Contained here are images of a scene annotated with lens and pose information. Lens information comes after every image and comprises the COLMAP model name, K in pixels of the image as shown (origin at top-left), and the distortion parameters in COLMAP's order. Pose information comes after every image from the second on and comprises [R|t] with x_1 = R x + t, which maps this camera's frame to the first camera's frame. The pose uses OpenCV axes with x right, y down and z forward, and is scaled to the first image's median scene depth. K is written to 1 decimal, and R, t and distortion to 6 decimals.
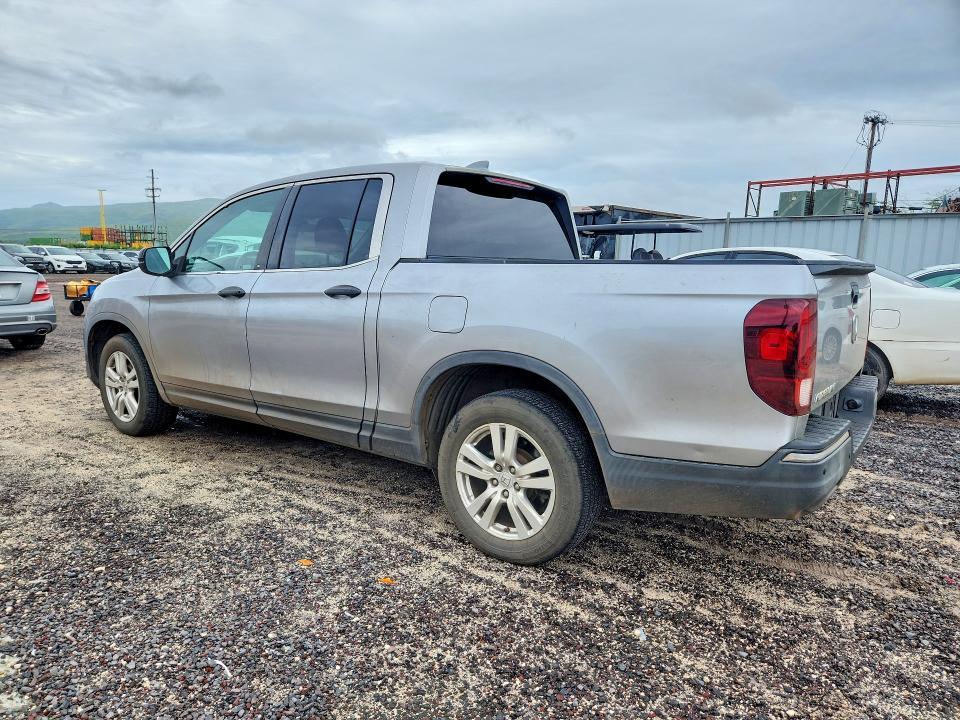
lens RADIAL K [[658.0, 0, 480.0], [0, 658.0, 360.0], [0, 0, 1]] dist [0.032857, -0.000133]
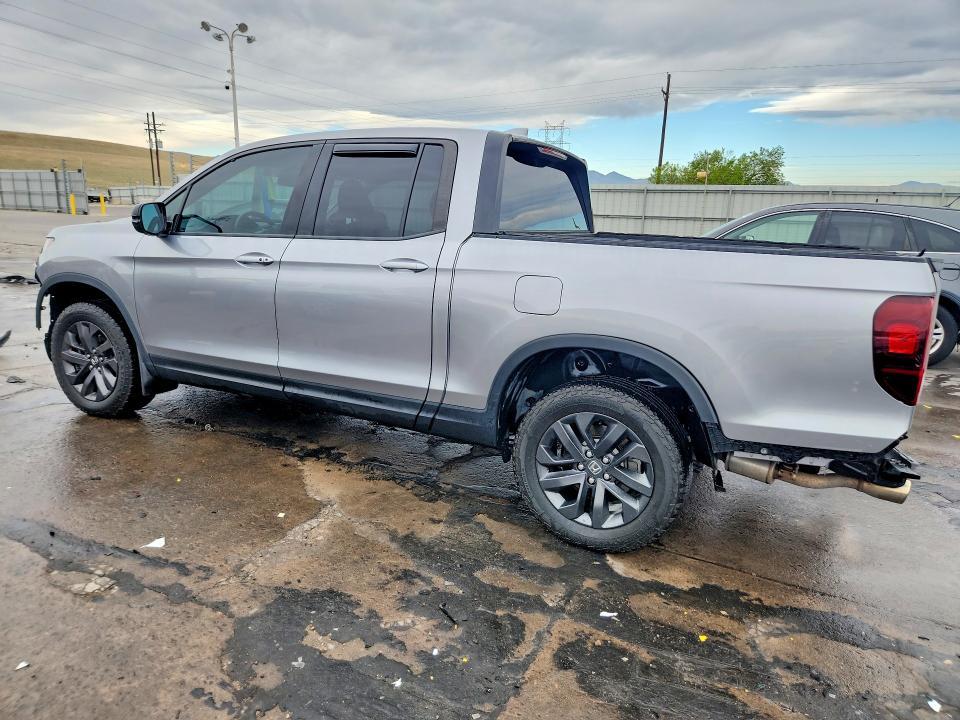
lens RADIAL K [[658.0, 0, 480.0], [0, 658.0, 360.0], [0, 0, 1]] dist [0.032857, -0.000133]
pose [[0.983420, -0.001518, 0.181334, -0.271321], [-0.011895, 0.997272, 0.072856, -0.039139], [-0.180950, -0.073805, 0.980719, 0.052382]]
